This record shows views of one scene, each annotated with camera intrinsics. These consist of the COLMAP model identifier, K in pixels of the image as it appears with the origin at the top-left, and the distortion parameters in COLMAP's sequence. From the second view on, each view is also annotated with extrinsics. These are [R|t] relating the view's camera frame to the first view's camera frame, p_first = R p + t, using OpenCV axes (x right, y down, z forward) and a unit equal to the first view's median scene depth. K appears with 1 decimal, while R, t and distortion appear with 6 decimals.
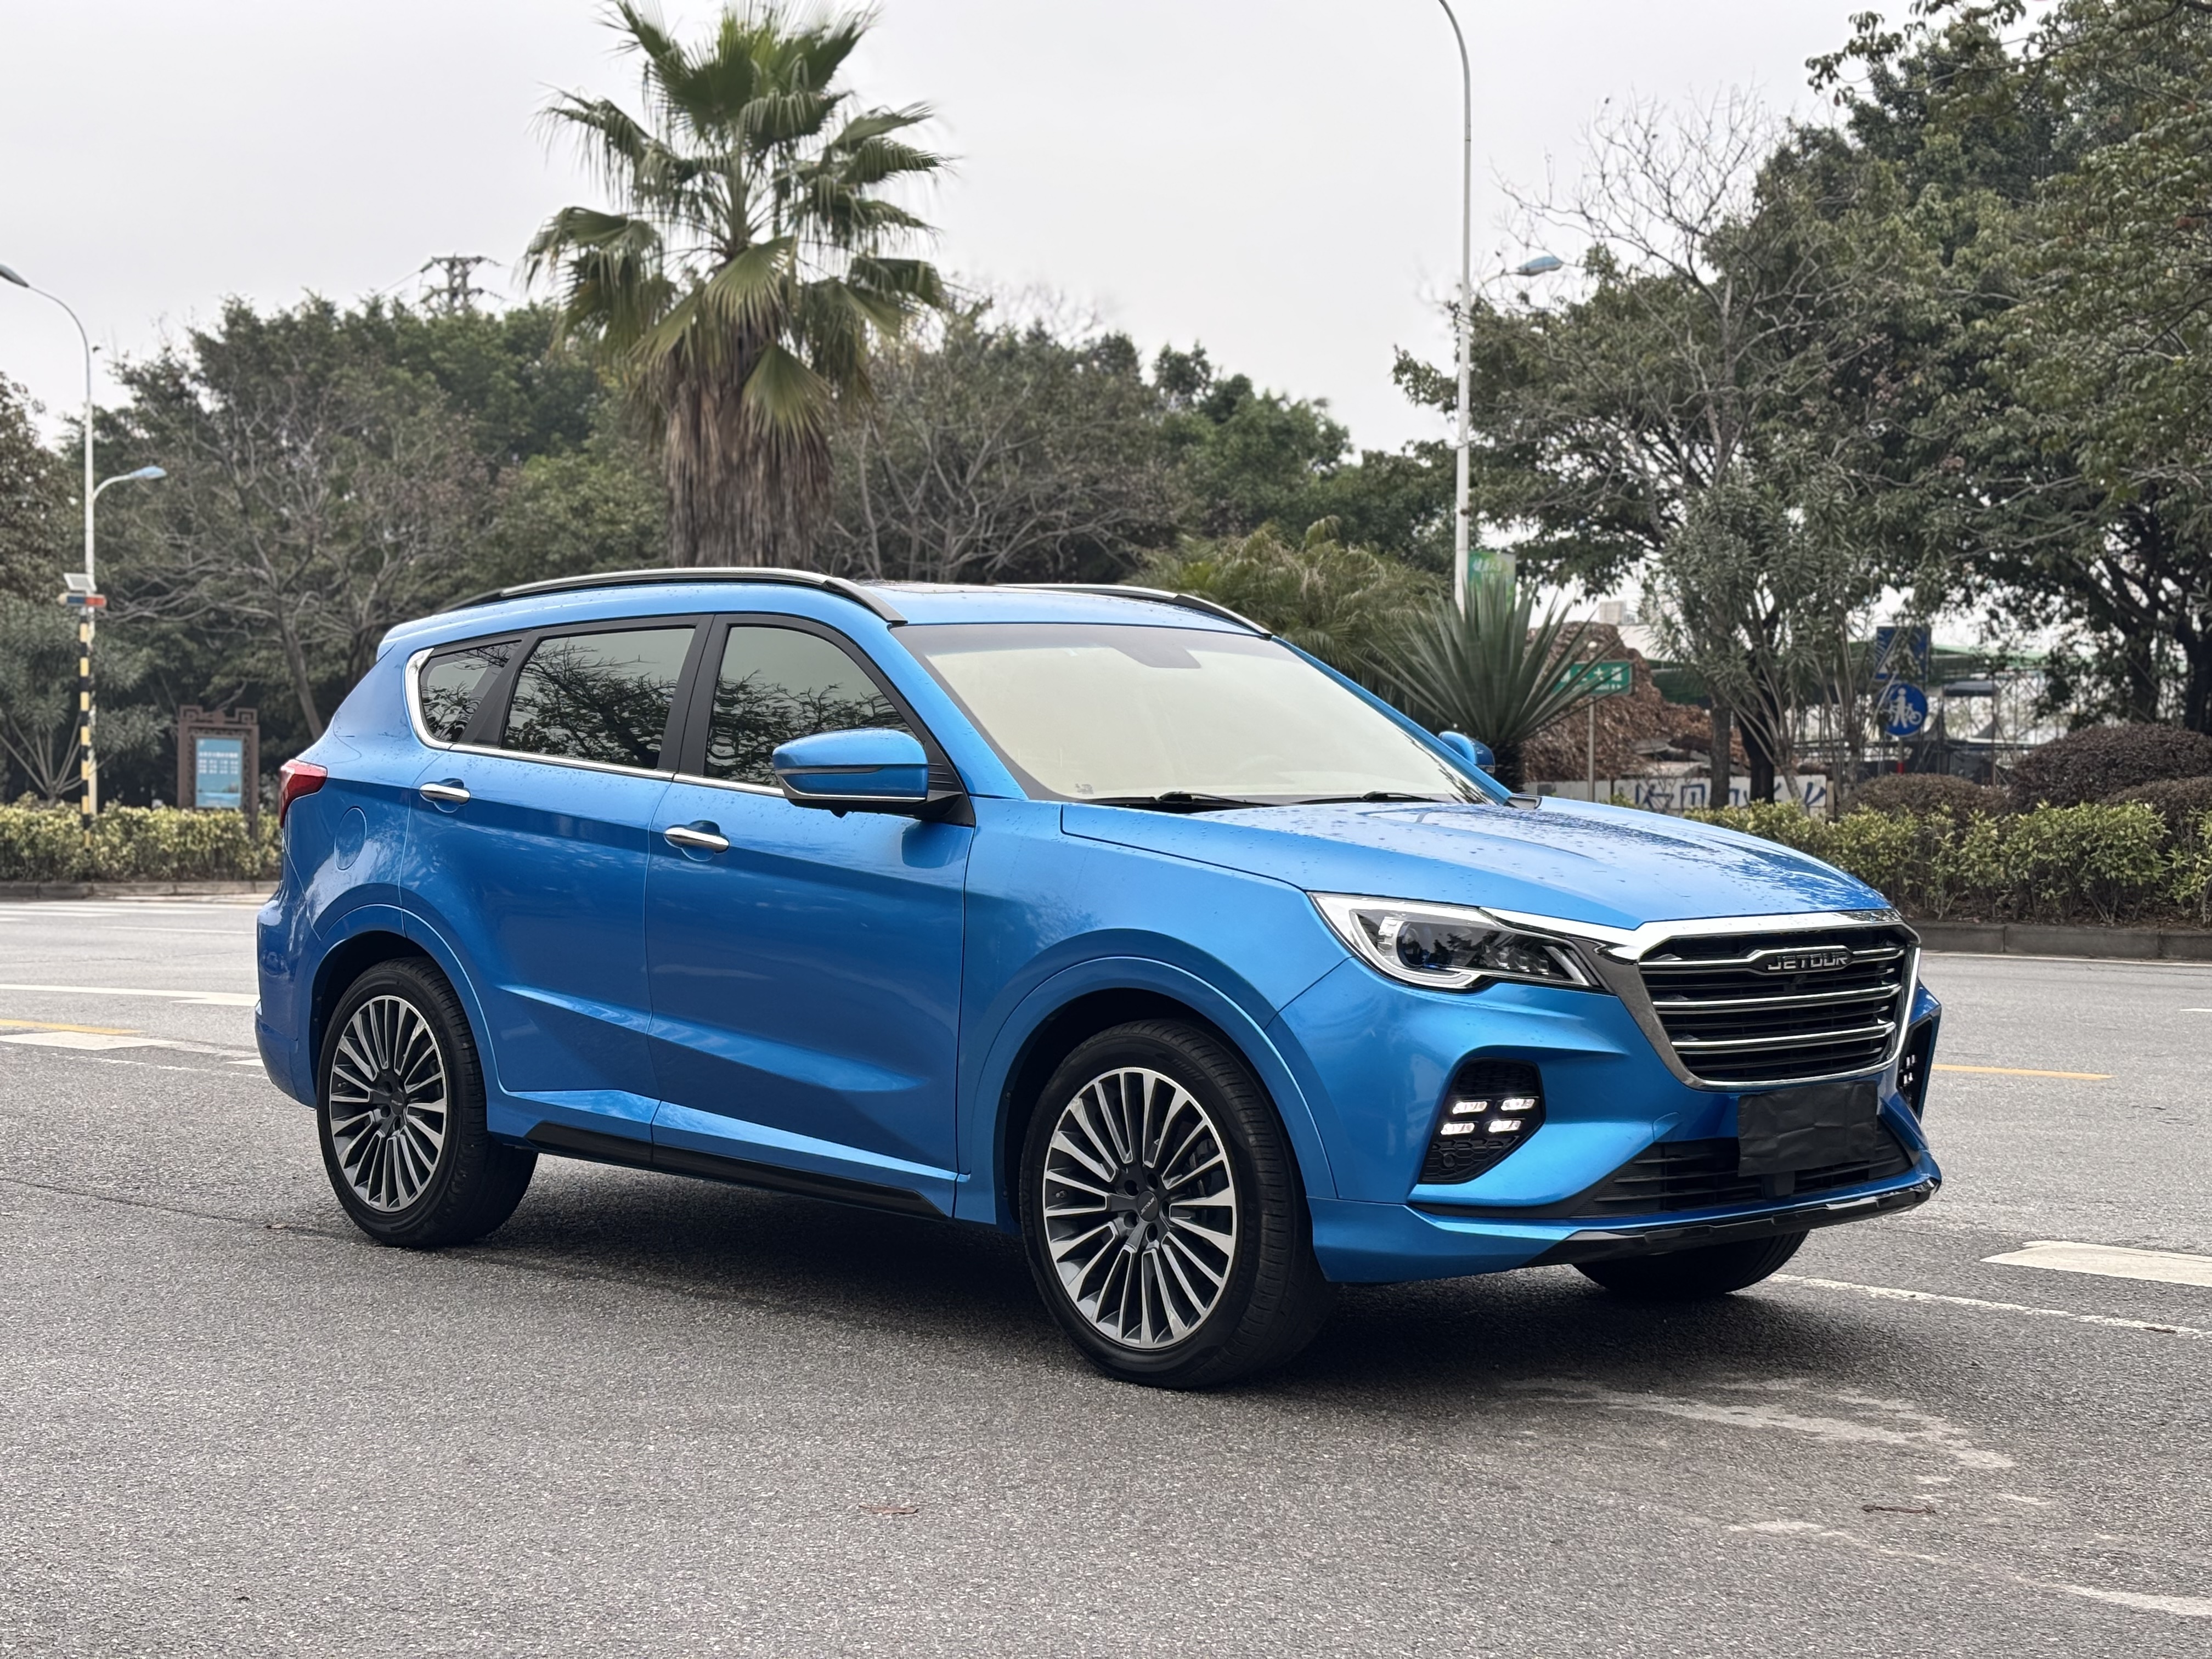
lens RADIAL K [[3487.6, 0, 1116.2], [0, 3487.6, 836.9], [0, 0, 1]] dist [0.242061, -1.115120]
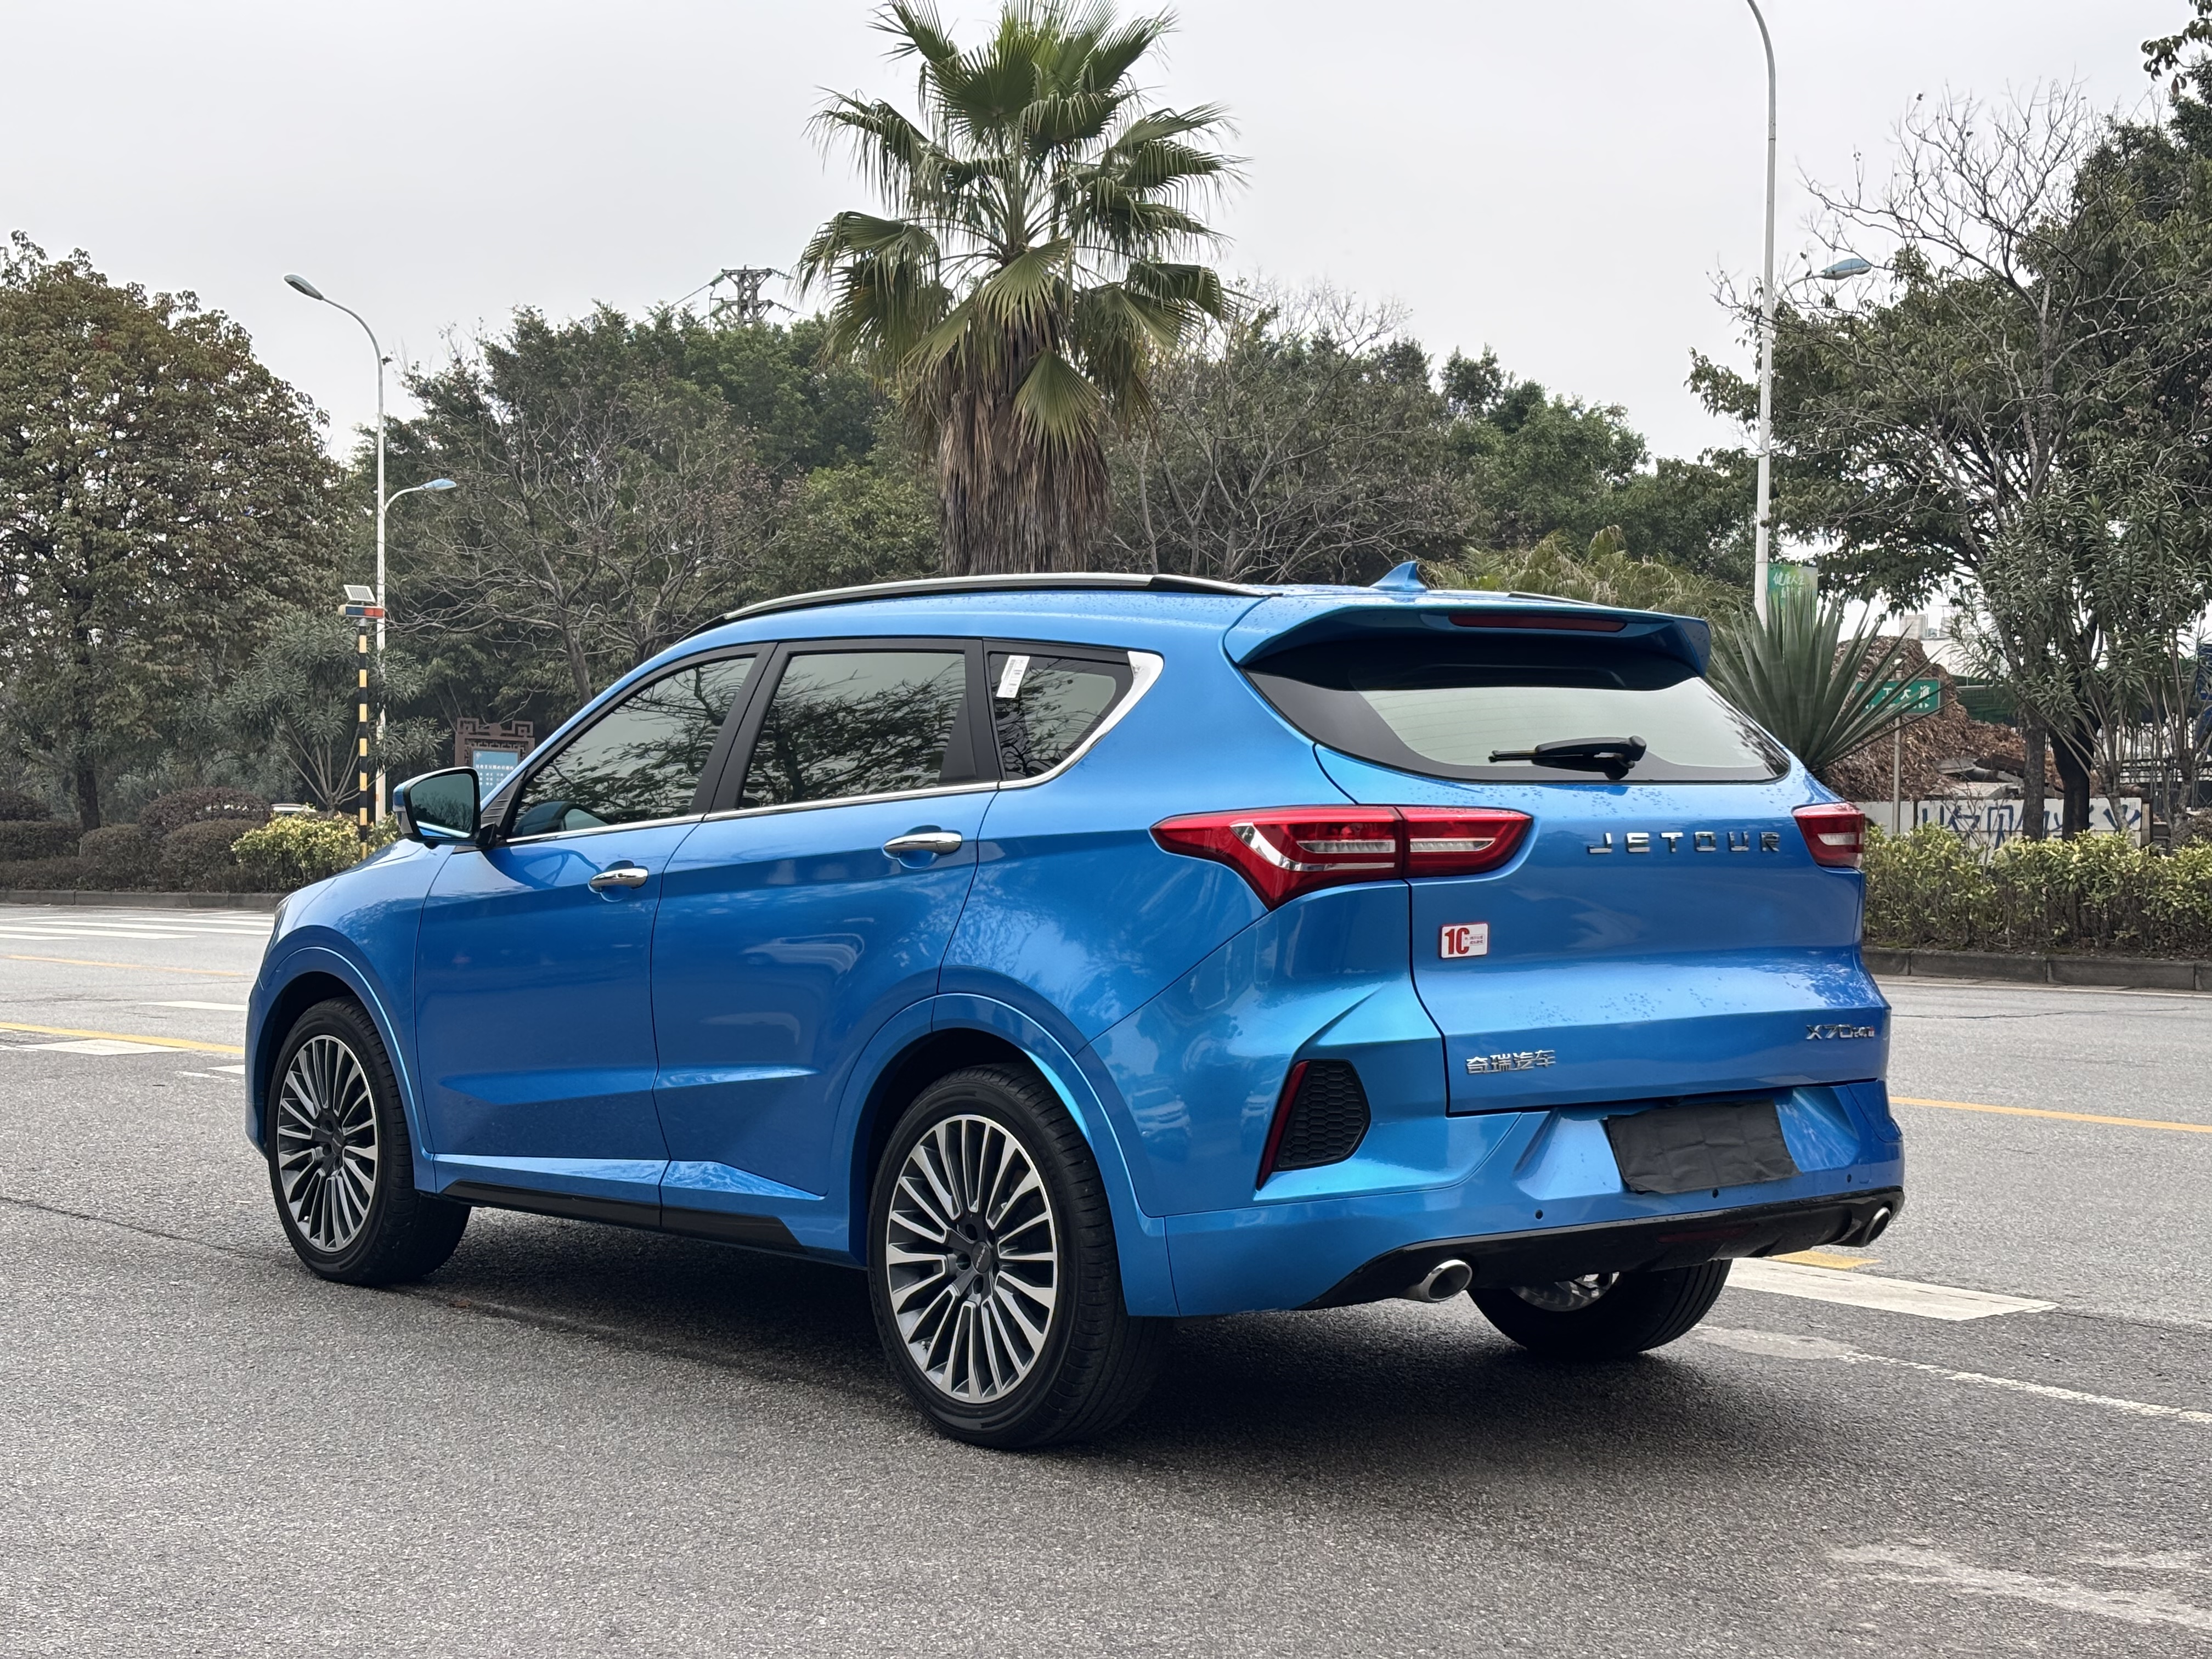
lens RADIAL K [[3487.6, 0, 1116.2], [0, 3487.6, 836.9], [0, 0, 1]] dist [0.242061, -1.115120]
pose [[0.996660, 0.009408, -0.081113, 0.000749], [-0.009683, 0.999949, -0.002991, -0.001793], [0.081081, 0.003766, 0.996700, 0.019968]]
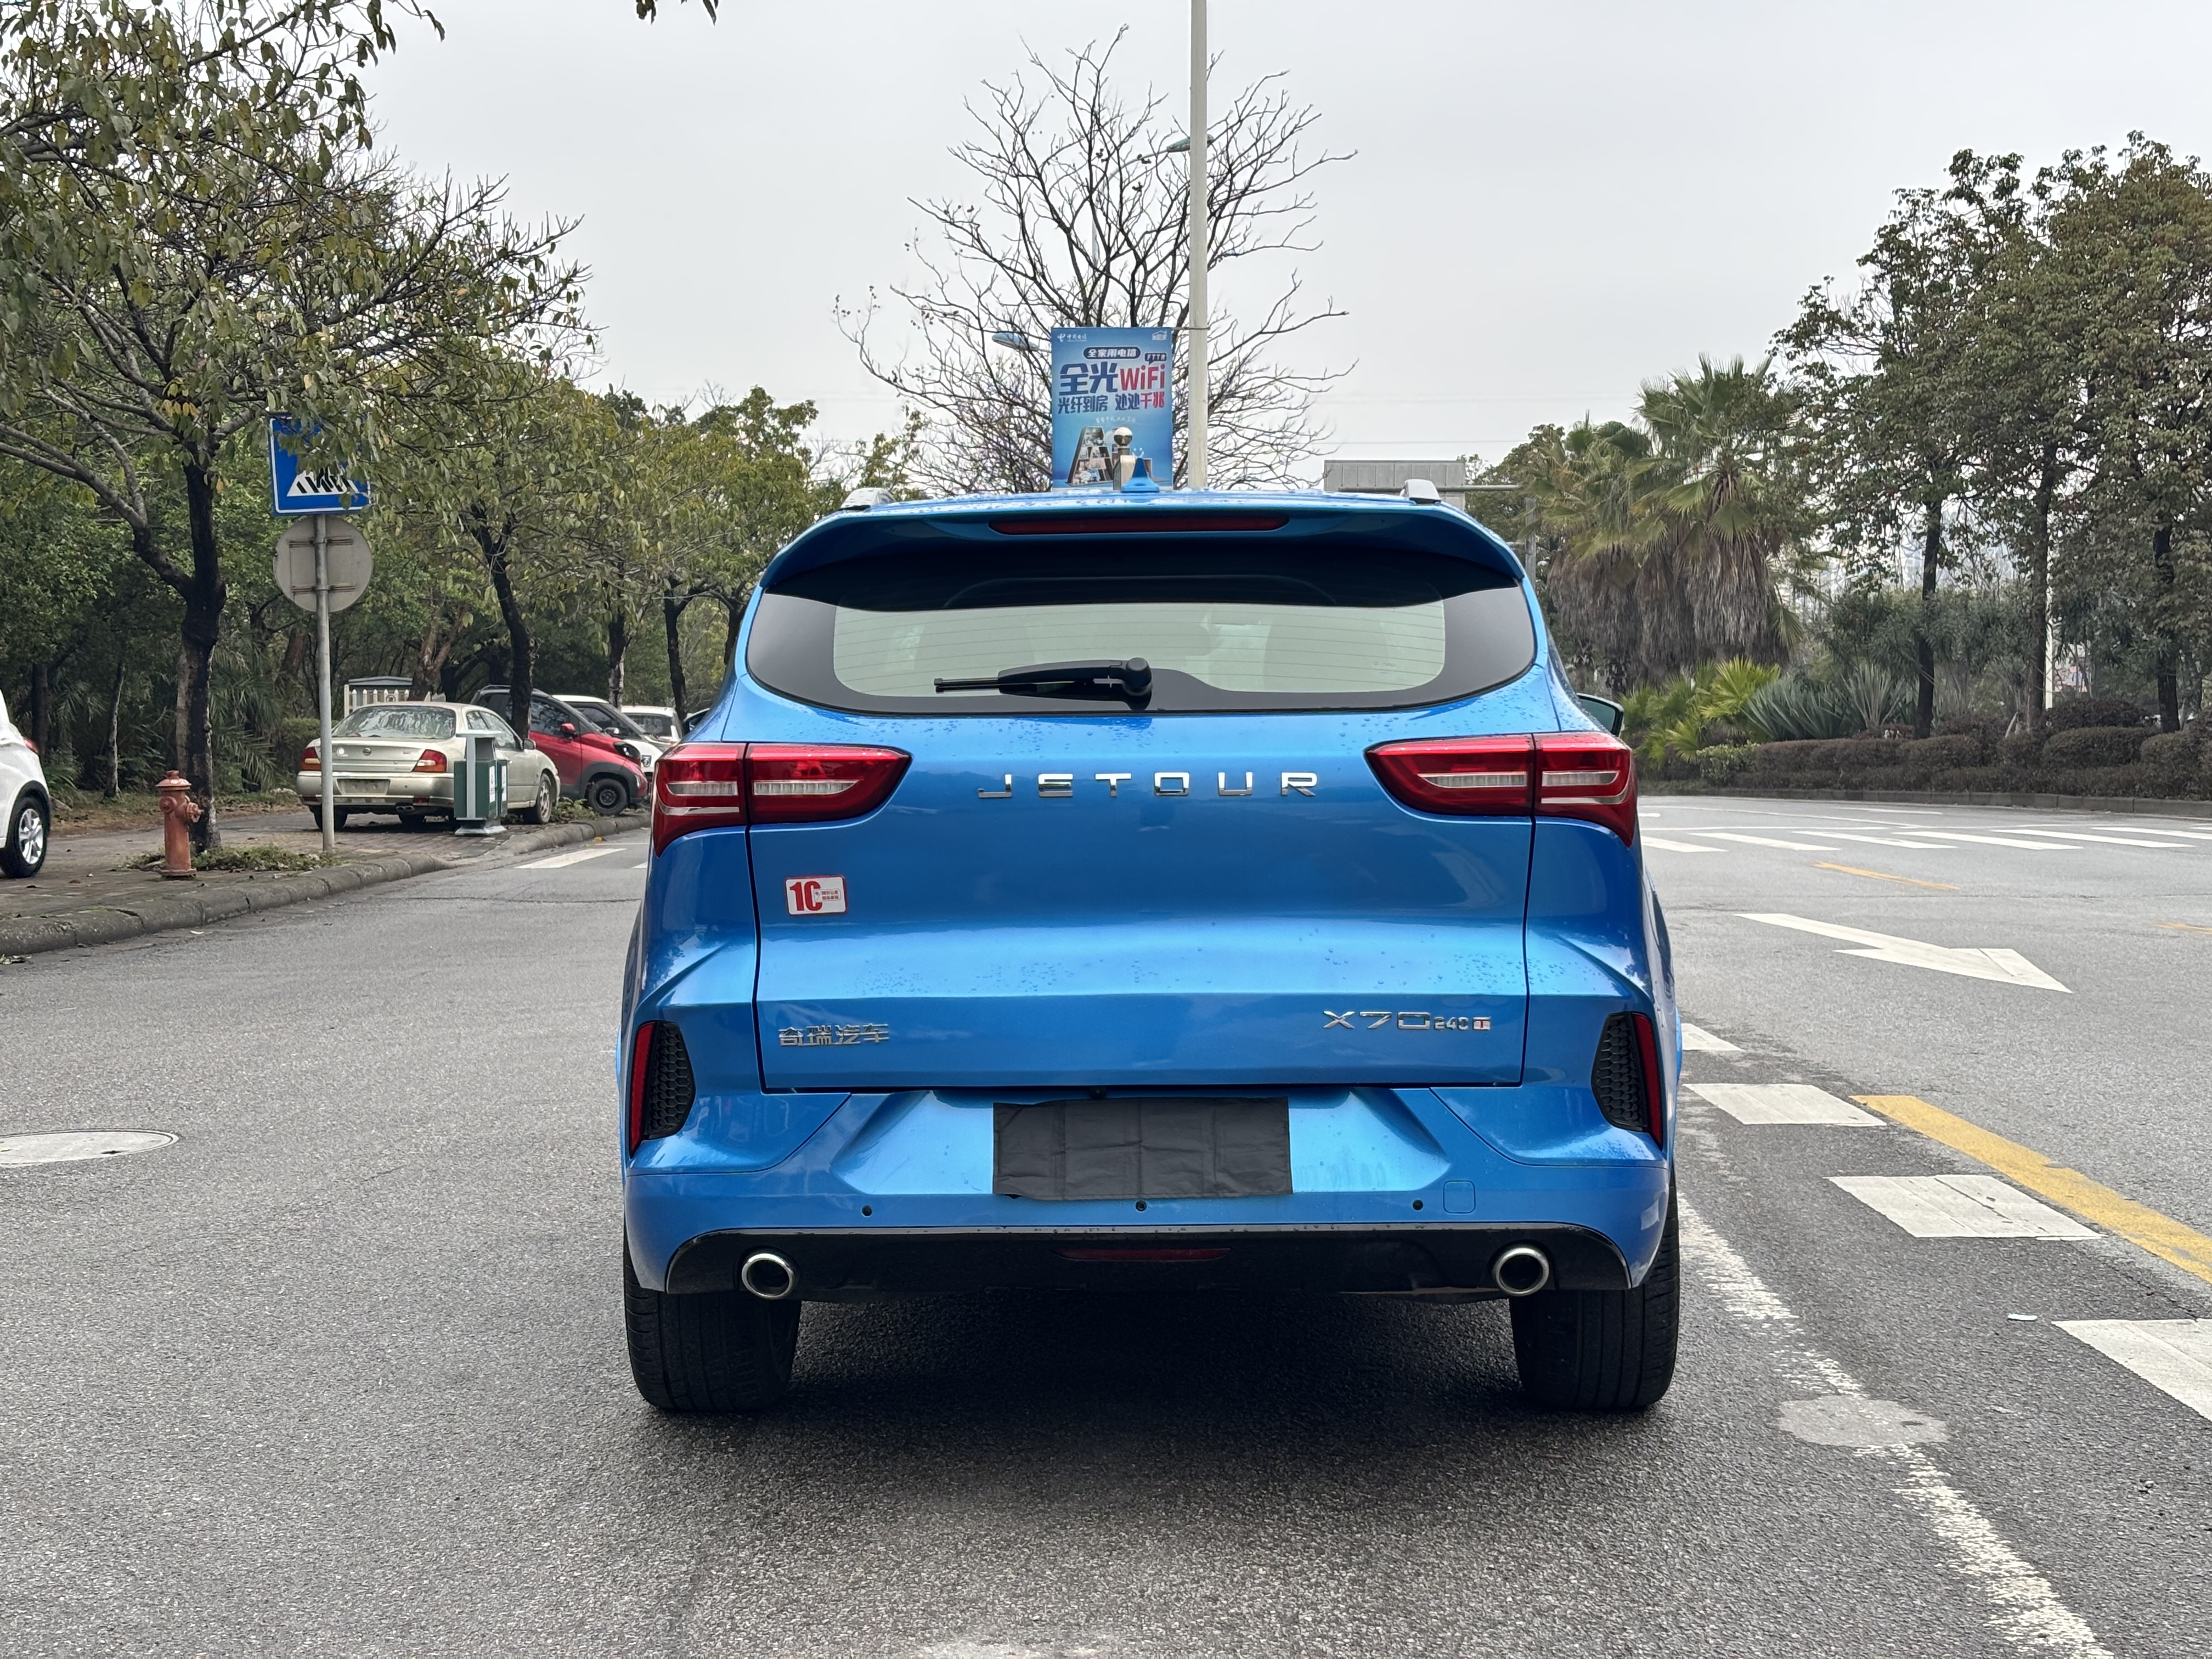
lens RADIAL K [[3487.6, 0, 1116.2], [0, 3487.6, 836.9], [0, 0, 1]] dist [0.242061, -1.115120]
pose [[0.695771, 0.028817, -0.717686, 0.087429], [-0.008205, 0.999449, 0.032176, -0.004035], [0.718217, -0.016499, 0.695623, 0.074610]]
